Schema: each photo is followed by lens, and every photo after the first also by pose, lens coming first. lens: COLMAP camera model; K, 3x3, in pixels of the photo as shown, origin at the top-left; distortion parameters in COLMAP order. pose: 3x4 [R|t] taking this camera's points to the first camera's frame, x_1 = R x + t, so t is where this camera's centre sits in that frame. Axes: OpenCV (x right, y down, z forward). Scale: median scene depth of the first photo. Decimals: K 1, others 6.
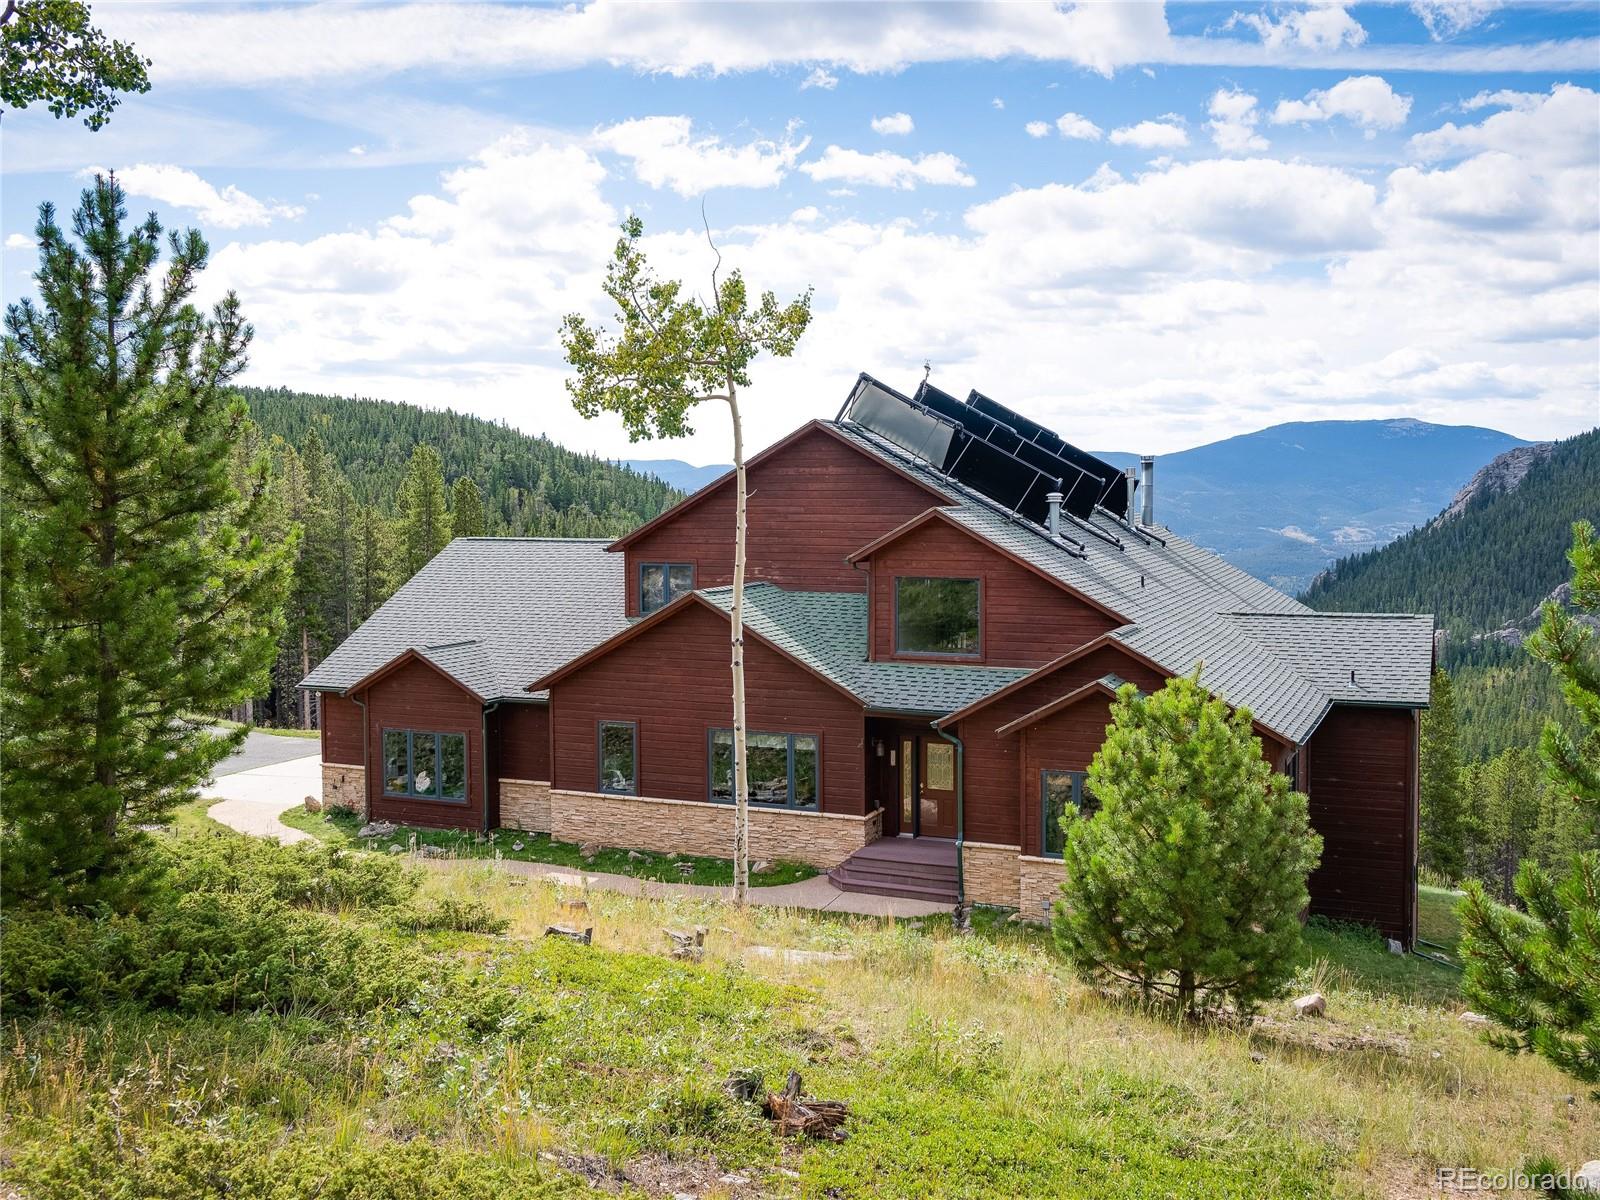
lens RADIAL K [[1544.3, 0, 850.0], [0, 1544.3, 564.5], [0, 0, 1]] dist [-0.003983, 0.000915]
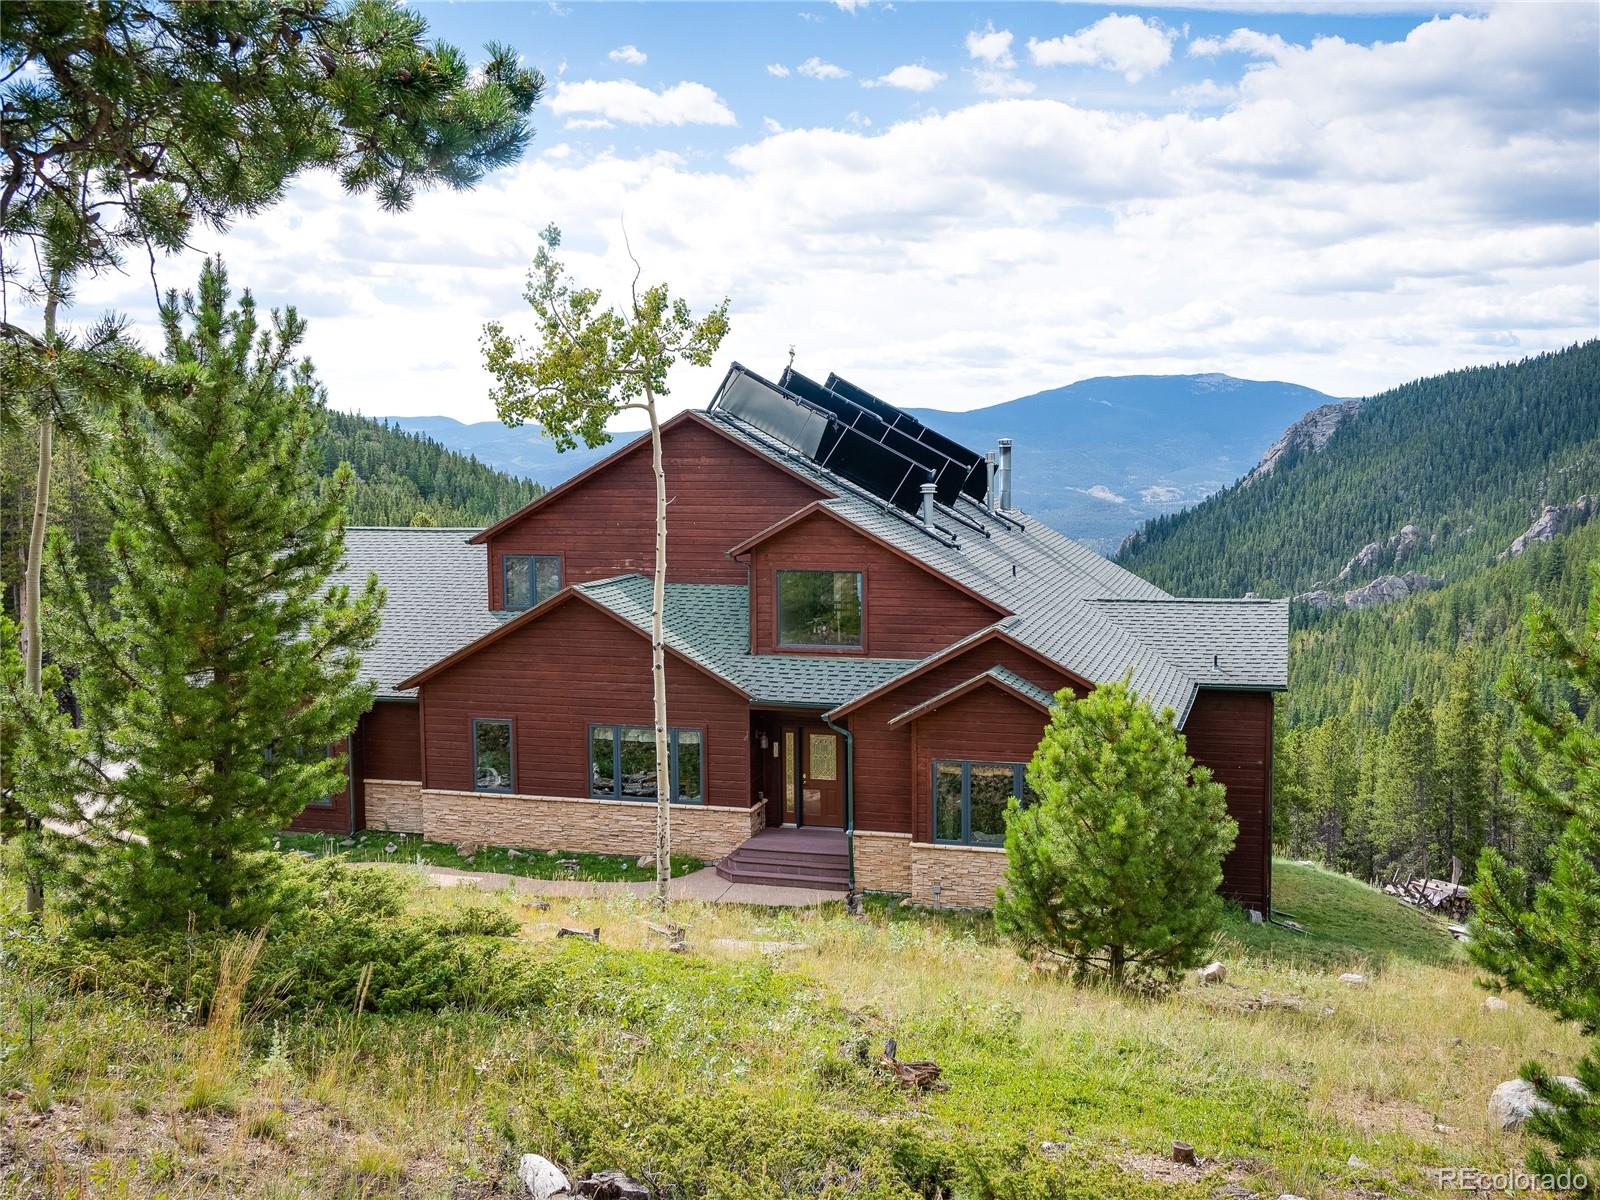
lens RADIAL K [[1657.3, 0, 841.8], [0, 1657.3, 600.9], [0, 0, 1]] dist [-0.001828, -0.014104]
pose [[0.991980, -0.012941, 0.125728, -0.061924], [0.007332, 0.998961, 0.044974, -0.019334], [-0.126180, -0.043691, 0.991045, -0.070494]]
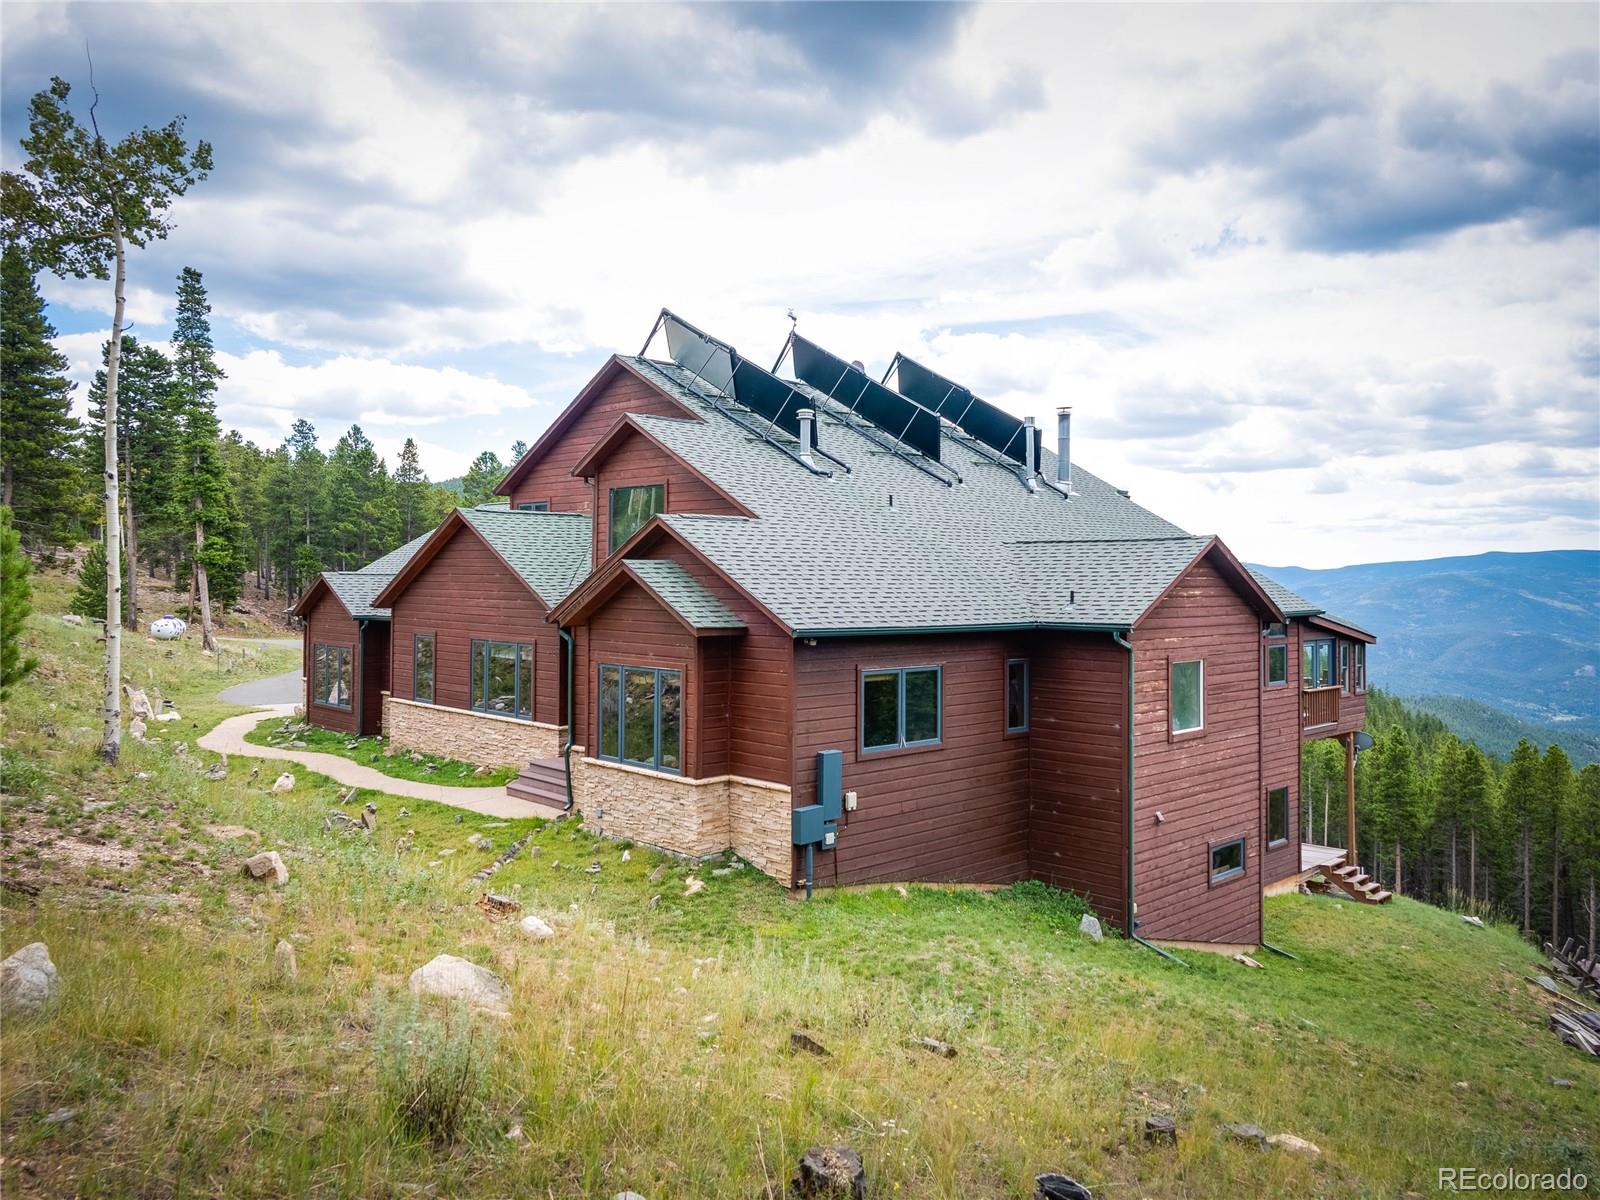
lens RADIAL K [[1226.1, 0, 830.0], [0, 1226.1, 552.1], [0, 0, 1]] dist [-0.002105, 0.001282]
pose [[0.915754, -0.001513, -0.401736, 0.459935], [-0.029821, 0.996978, -0.071733, 0.096924], [0.400630, 0.077670, 0.912942, 0.319762]]
